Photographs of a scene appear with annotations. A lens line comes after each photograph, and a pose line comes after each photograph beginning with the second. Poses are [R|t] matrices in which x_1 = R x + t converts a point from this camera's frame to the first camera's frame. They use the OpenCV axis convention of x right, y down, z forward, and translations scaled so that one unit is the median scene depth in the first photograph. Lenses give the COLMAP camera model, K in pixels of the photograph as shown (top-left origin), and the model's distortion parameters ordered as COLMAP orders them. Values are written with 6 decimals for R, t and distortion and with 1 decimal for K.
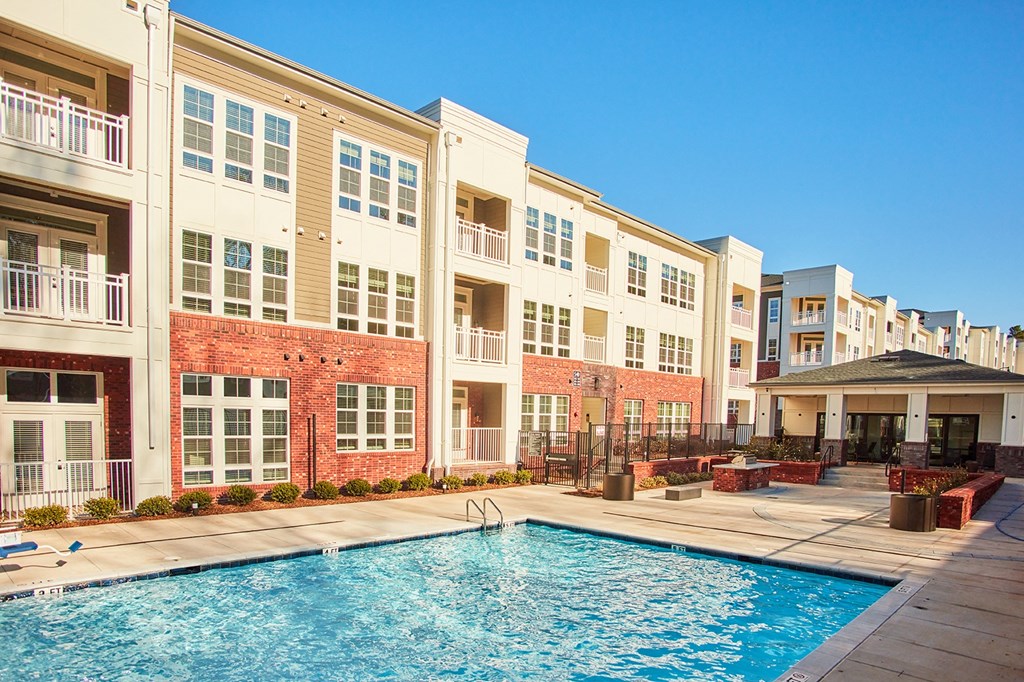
lens RADIAL K [[685.9, 0, 512.0], [0, 685.9, 472.1], [0, 0, 1]] dist [-0.005586, 0.001238]
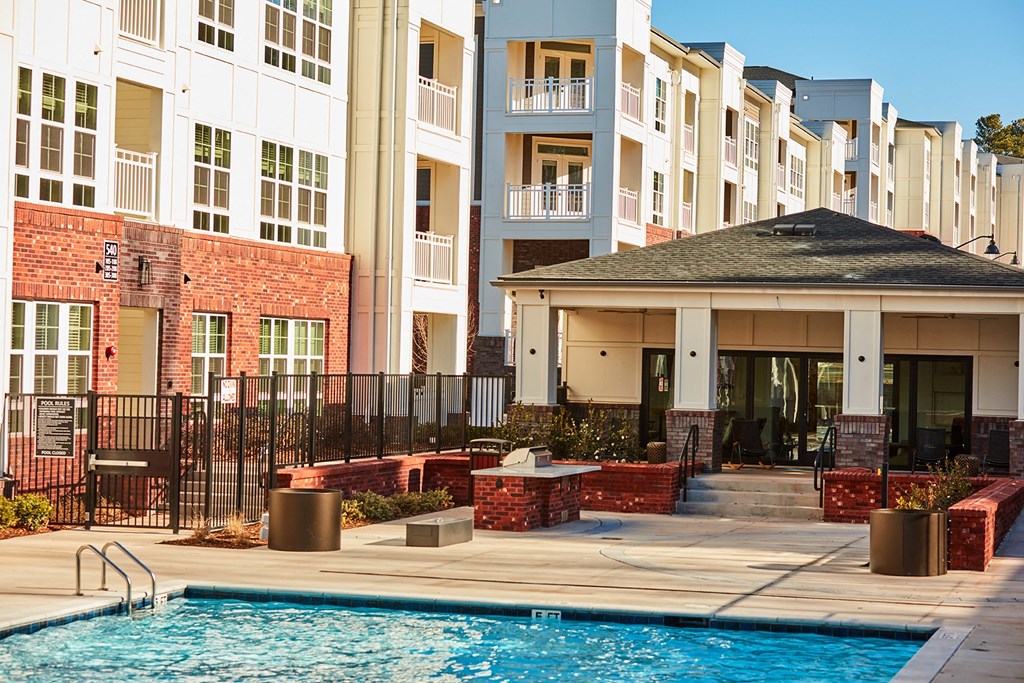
lens RADIAL K [[2173.3, 0, 512.0], [0, 2173.3, 341.5], [0, 0, 1]] dist [0.441542, -5.652567]
pose [[0.916069, 0.006389, 0.400971, -0.171361], [0.027674, 0.996482, -0.079101, 0.013041], [-0.400066, 0.083559, 0.912669, -0.200301]]
